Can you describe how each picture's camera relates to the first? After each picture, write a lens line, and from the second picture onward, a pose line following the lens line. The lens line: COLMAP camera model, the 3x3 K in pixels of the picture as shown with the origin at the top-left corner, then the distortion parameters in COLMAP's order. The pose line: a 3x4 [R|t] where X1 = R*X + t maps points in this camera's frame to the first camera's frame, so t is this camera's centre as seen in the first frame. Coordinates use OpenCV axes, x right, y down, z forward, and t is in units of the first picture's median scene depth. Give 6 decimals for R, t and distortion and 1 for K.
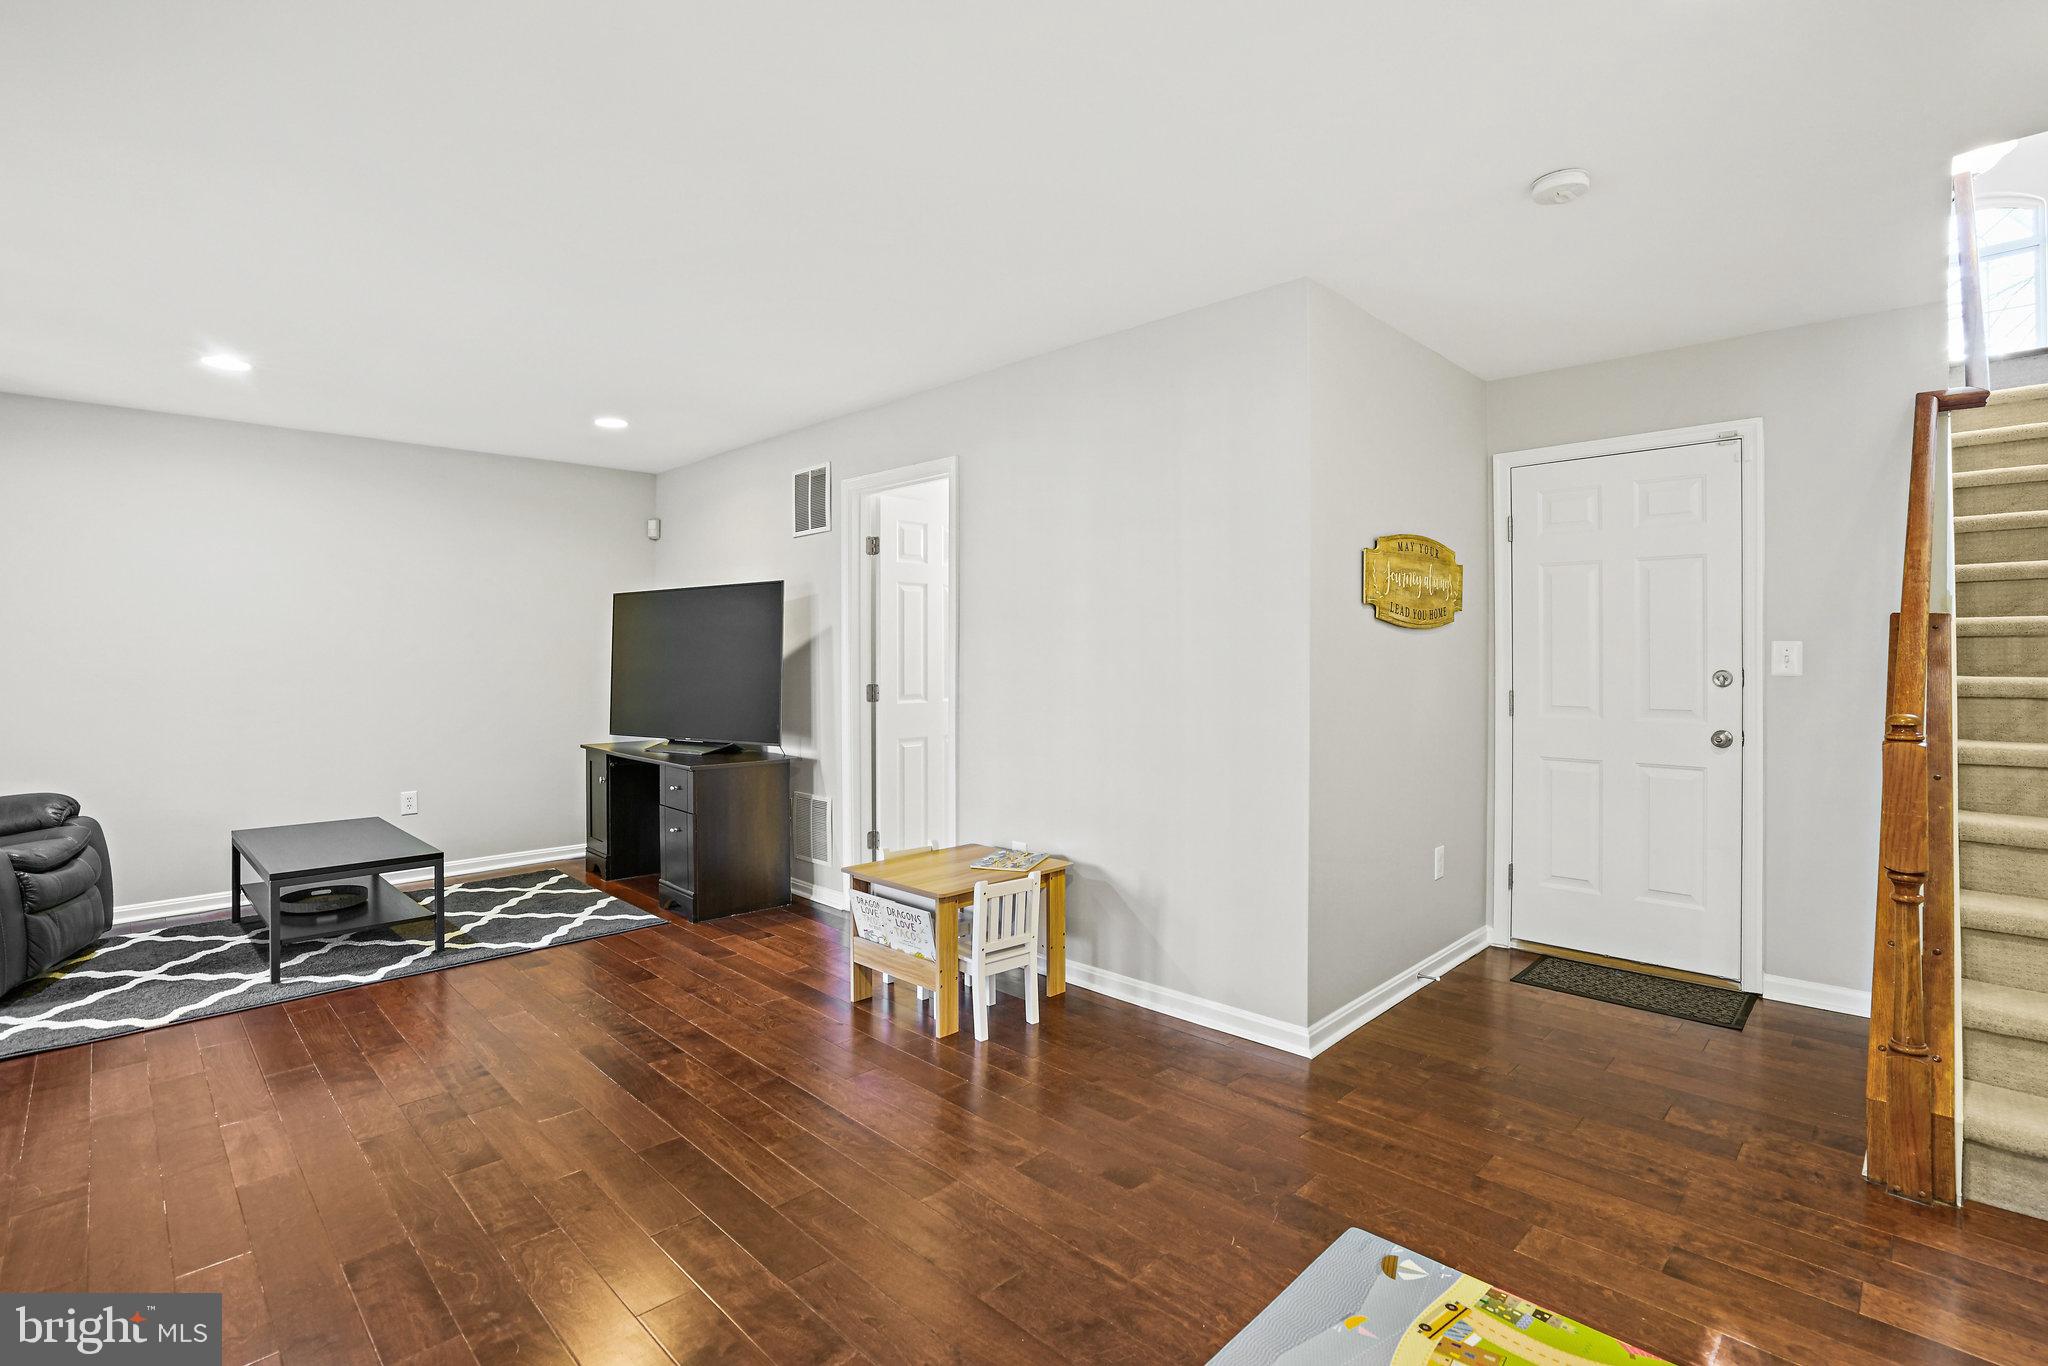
lens RADIAL K [[936.9, 0, 1016.2], [0, 936.9, 683.9], [0, 0, 1]] dist [-0.000480, -0.000062]
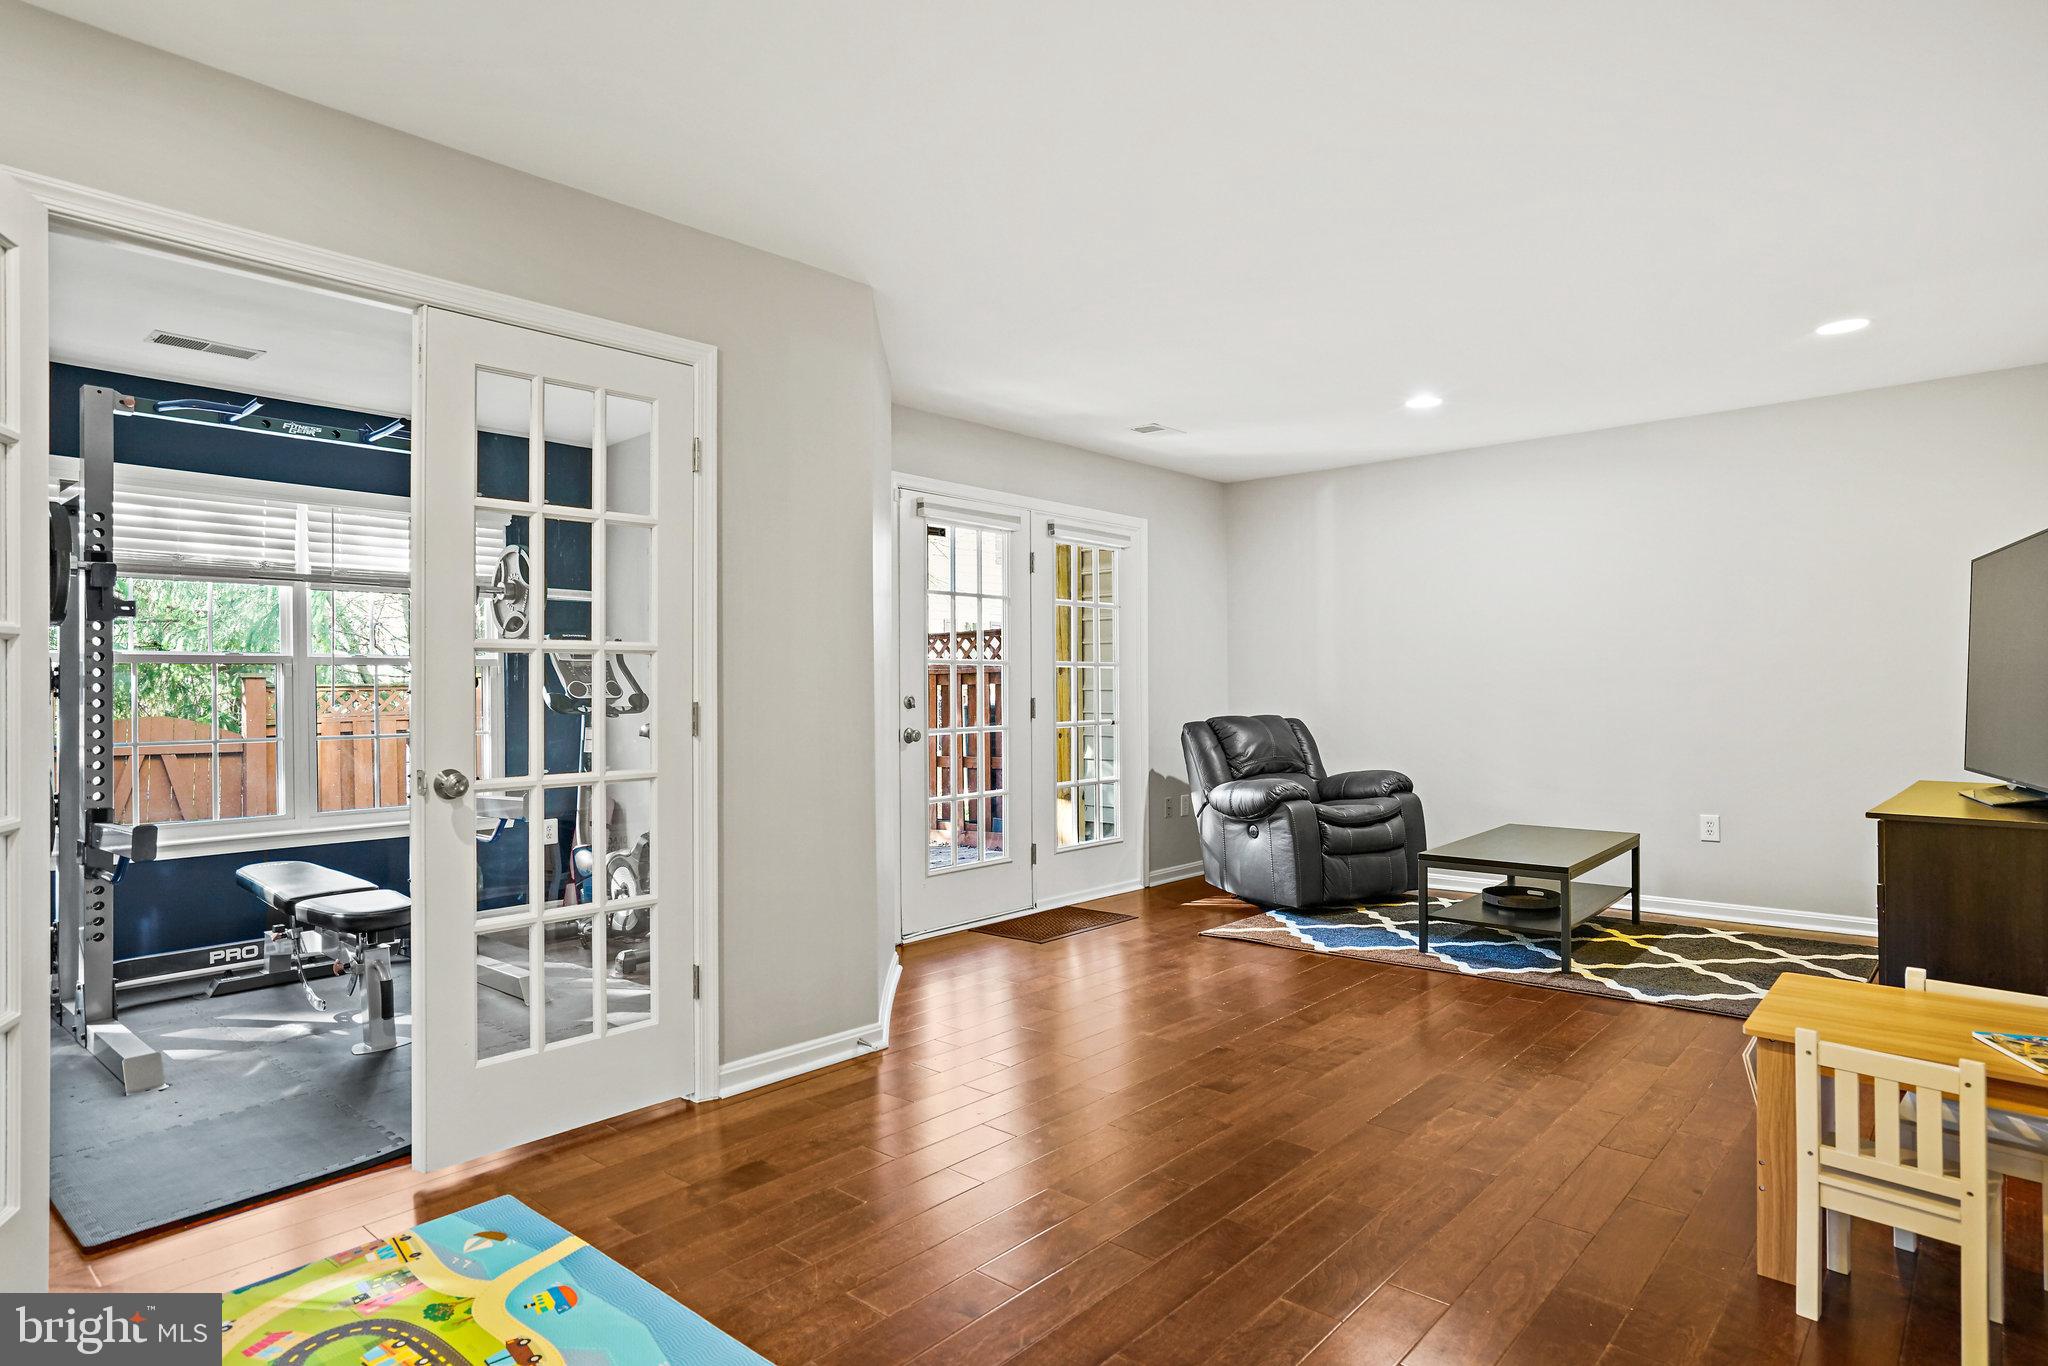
lens RADIAL K [[1150.1, 0, 1021.4], [0, 1150.1, 688.8], [0, 0, 1]] dist [-0.000571, -0.000073]
pose [[0.074020, 0.004606, -0.997246, 0.579922], [-0.023016, 0.999731, 0.002909, 0.016241], [0.996991, 0.022737, 0.074106, 0.457857]]
